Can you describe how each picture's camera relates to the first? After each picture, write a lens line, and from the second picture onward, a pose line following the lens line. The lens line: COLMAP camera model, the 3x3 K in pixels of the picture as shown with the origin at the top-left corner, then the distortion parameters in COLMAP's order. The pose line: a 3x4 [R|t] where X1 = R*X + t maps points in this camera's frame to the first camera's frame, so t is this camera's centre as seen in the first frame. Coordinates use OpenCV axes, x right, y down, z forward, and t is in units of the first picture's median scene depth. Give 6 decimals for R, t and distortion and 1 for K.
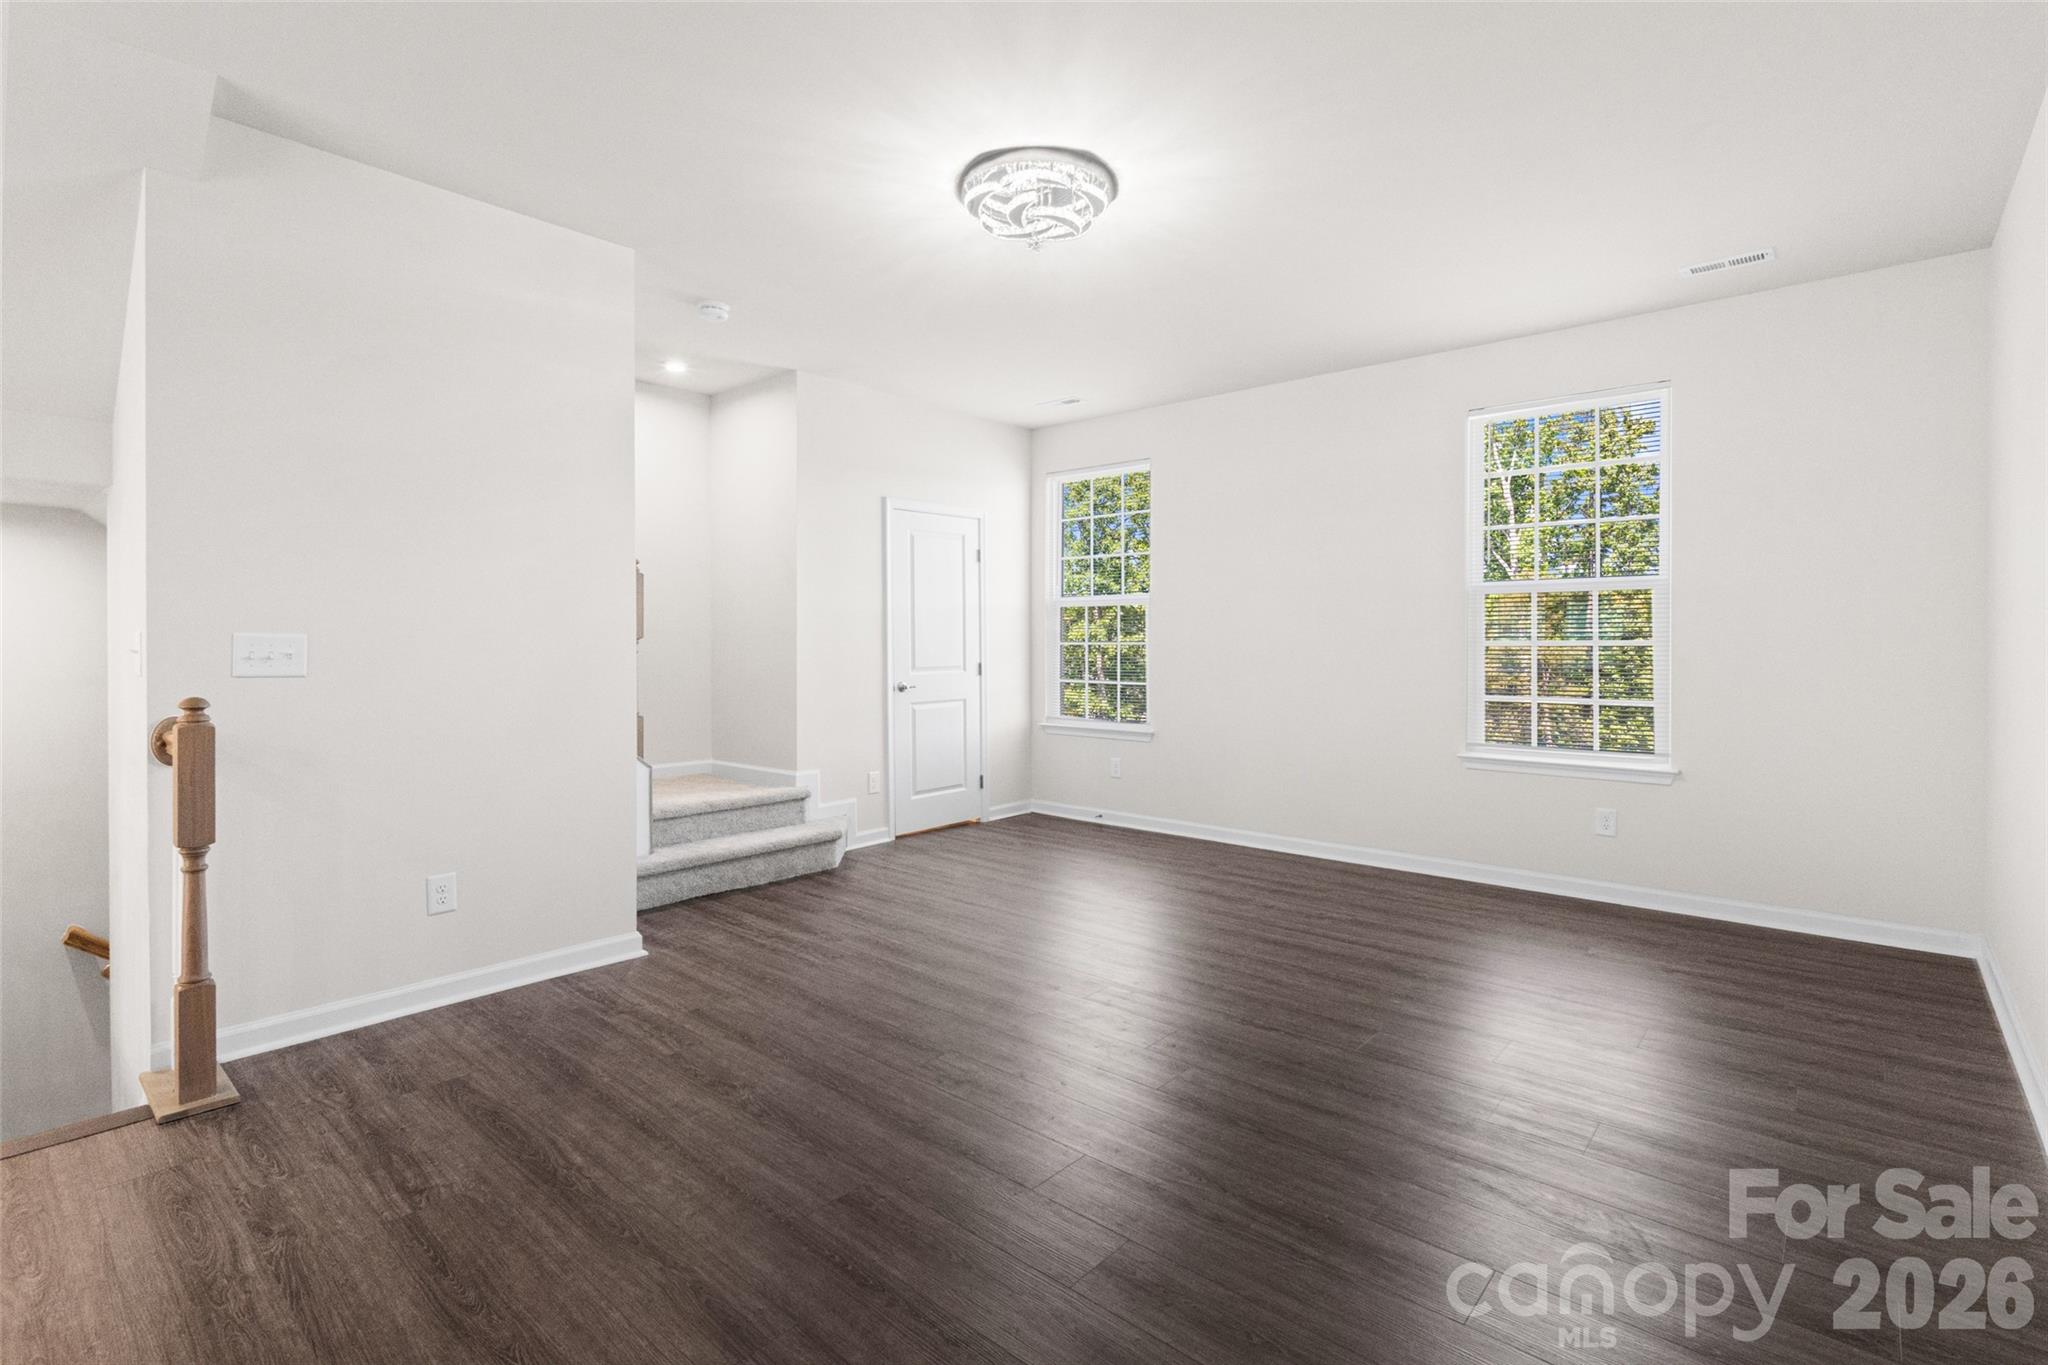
lens RADIAL K [[964.3, 0, 1014.2], [0, 964.3, 655.2], [0, 0, 1]] dist [-0.007982, 0.001341]
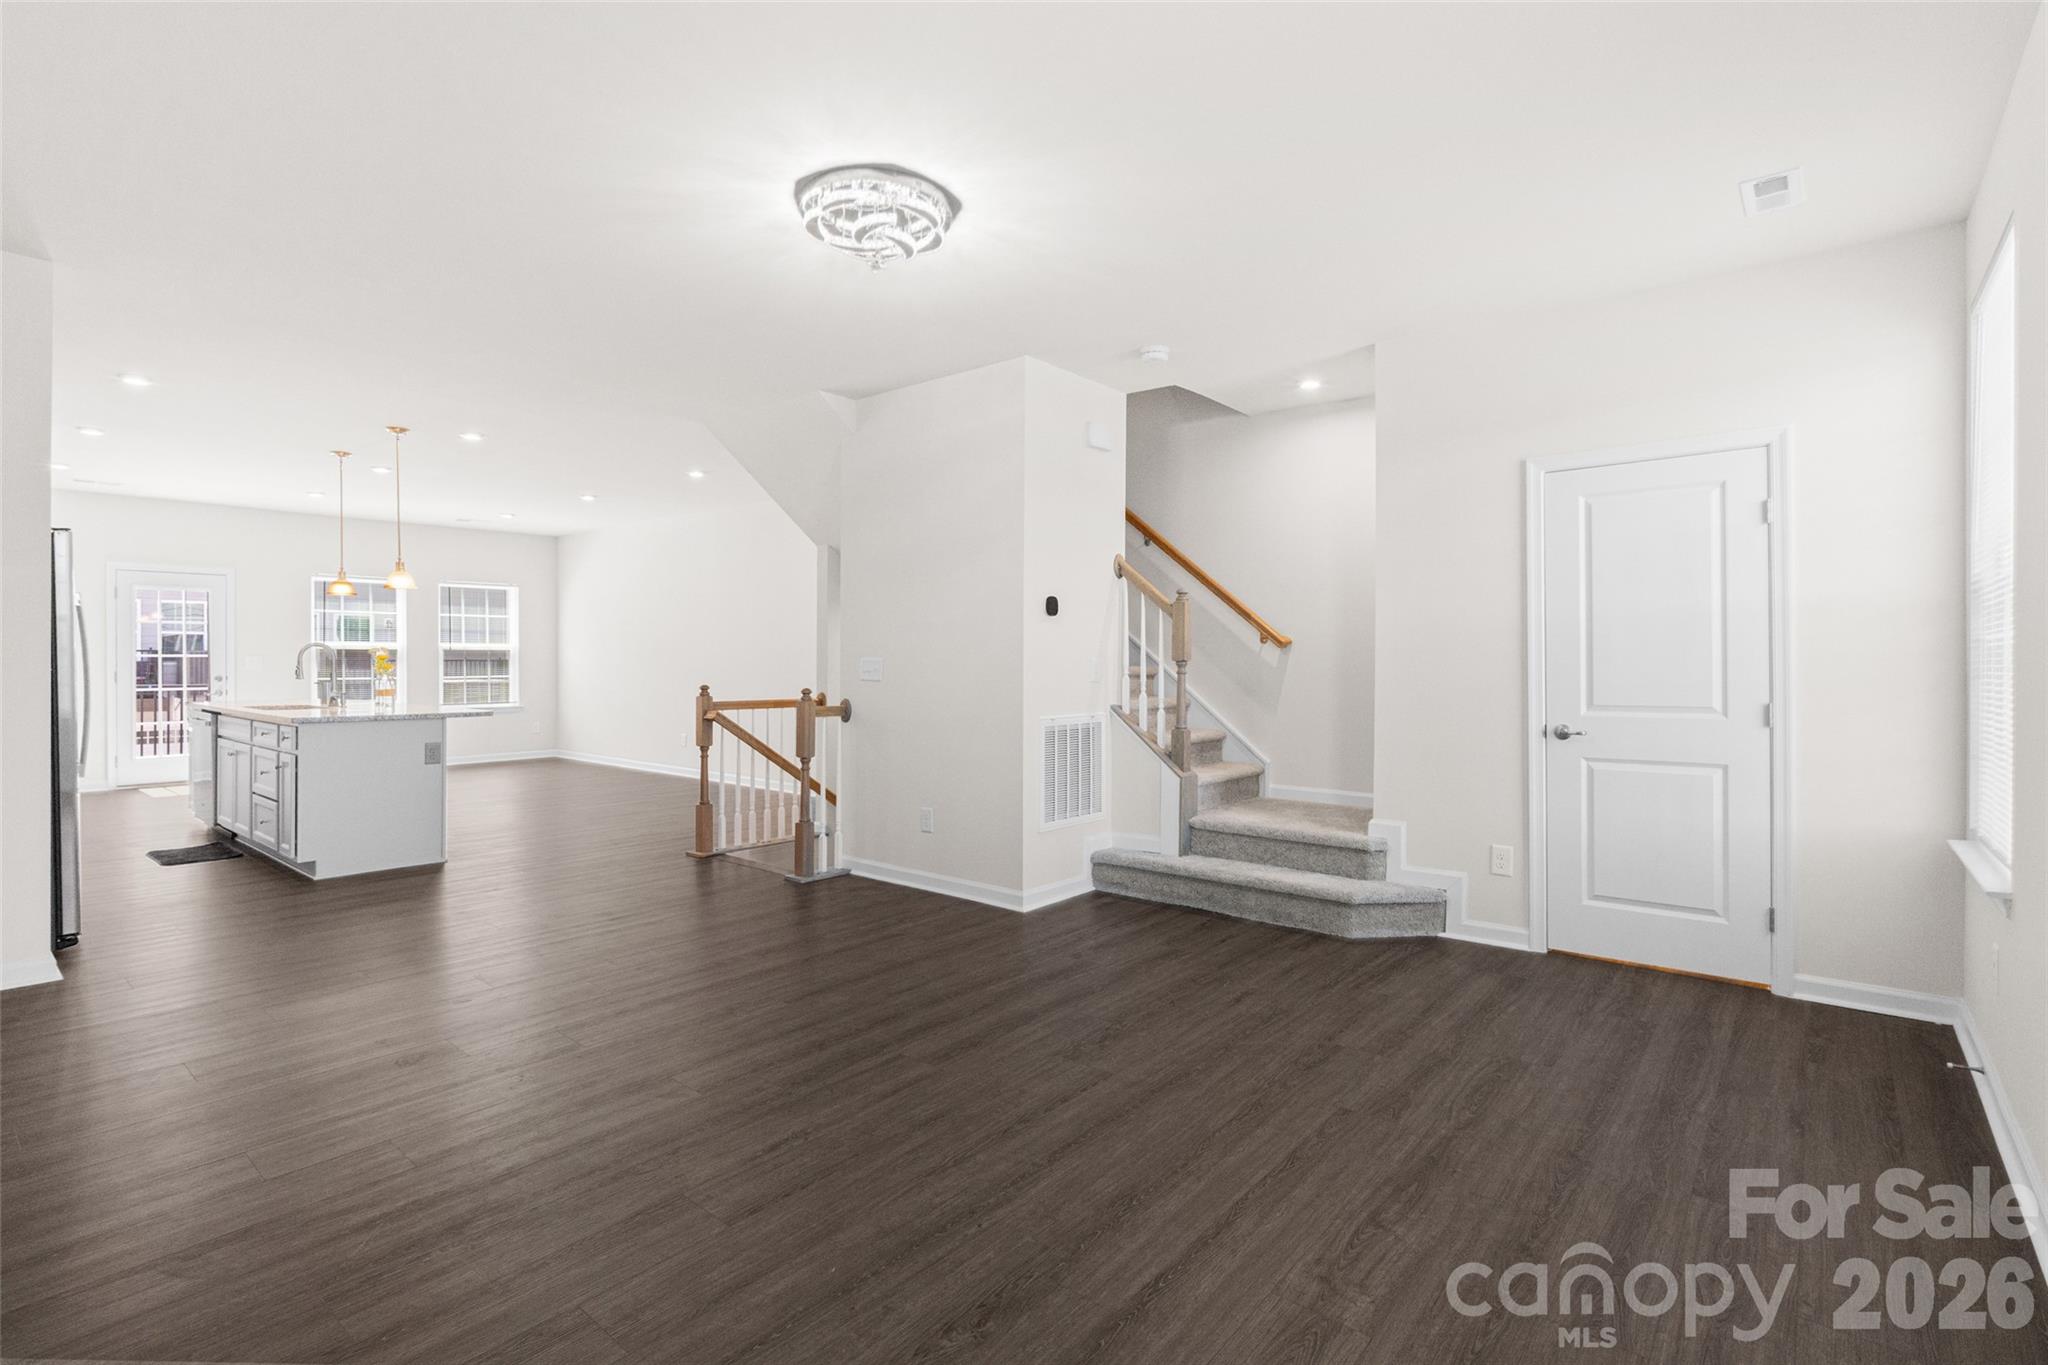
lens RADIAL K [[964.3, 0, 1021.8], [0, 964.3, 666.0], [0, 0, 1]] dist [-0.007982, 0.001341]
pose [[0.022549, 0.002989, -0.999741, 0.671831], [-0.018920, 0.999818, 0.002563, -0.009499], [0.999567, 0.018858, 0.022601, 0.743196]]
